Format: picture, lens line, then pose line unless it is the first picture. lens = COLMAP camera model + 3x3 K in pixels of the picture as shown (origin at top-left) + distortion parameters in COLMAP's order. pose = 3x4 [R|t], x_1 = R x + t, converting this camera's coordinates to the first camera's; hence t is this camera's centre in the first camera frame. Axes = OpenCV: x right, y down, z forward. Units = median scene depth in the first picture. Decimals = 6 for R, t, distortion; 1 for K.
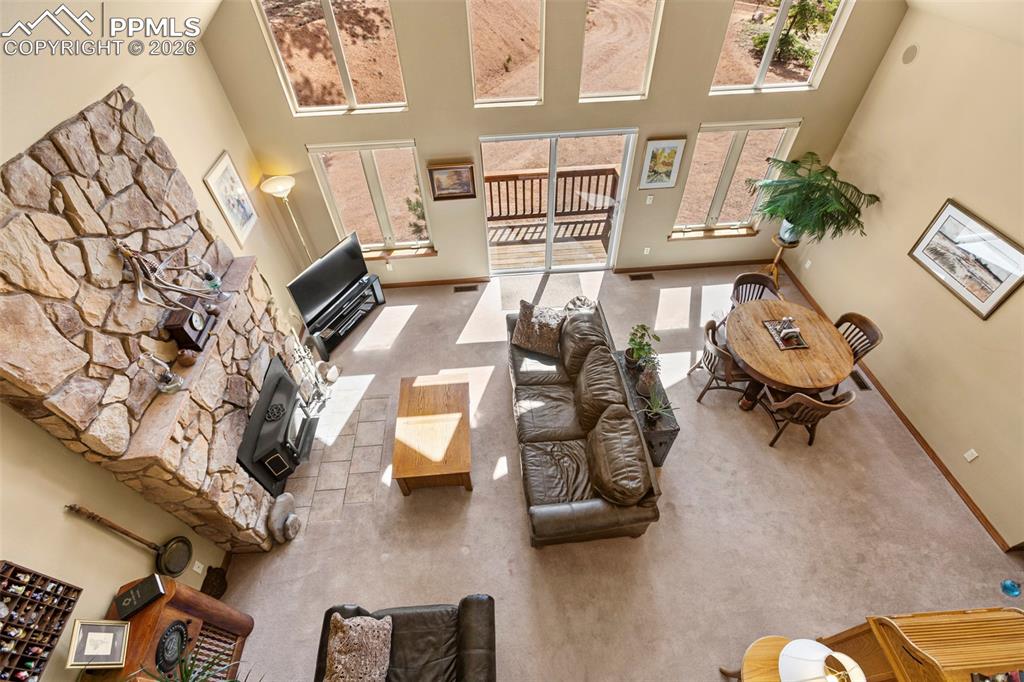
lens RADIAL K [[449.0, 0, 510.0], [0, 449.0, 336.1], [0, 0, 1]] dist [0.000368, -0.000015]
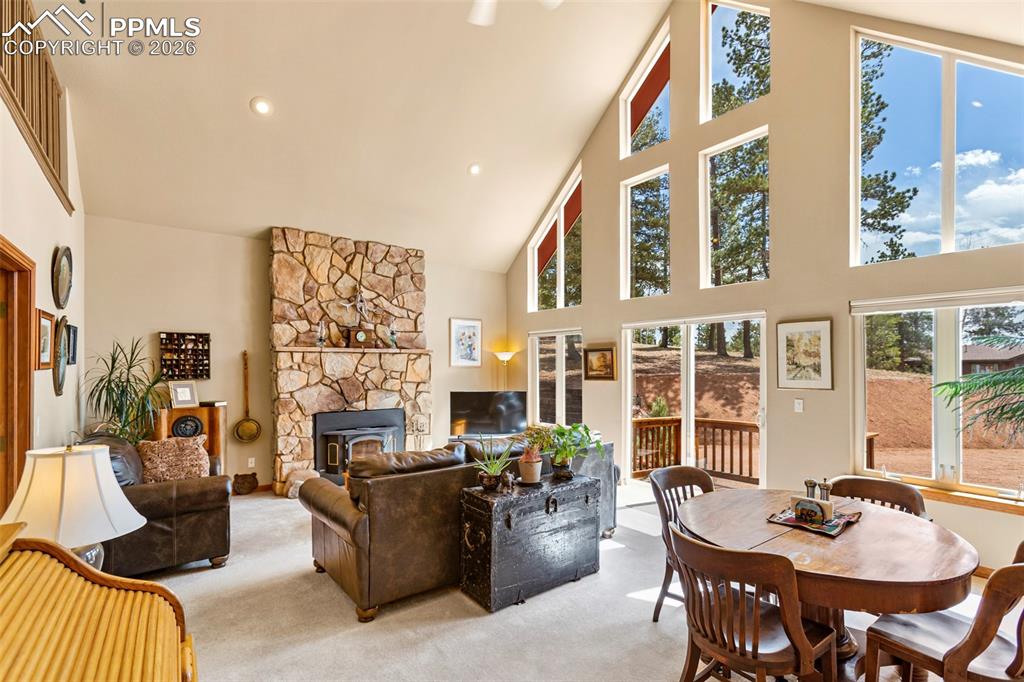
lens RADIAL K [[449.0, 0, 503.2], [0, 449.0, 341.2], [0, 0, 1]] dist [0.000368, -0.000015]
pose [[0.558900, 0.016268, -0.829075, 1.208328], [-0.609505, 0.685974, -0.397422, 0.380693], [0.562259, 0.727444, 0.393307, 0.700818]]
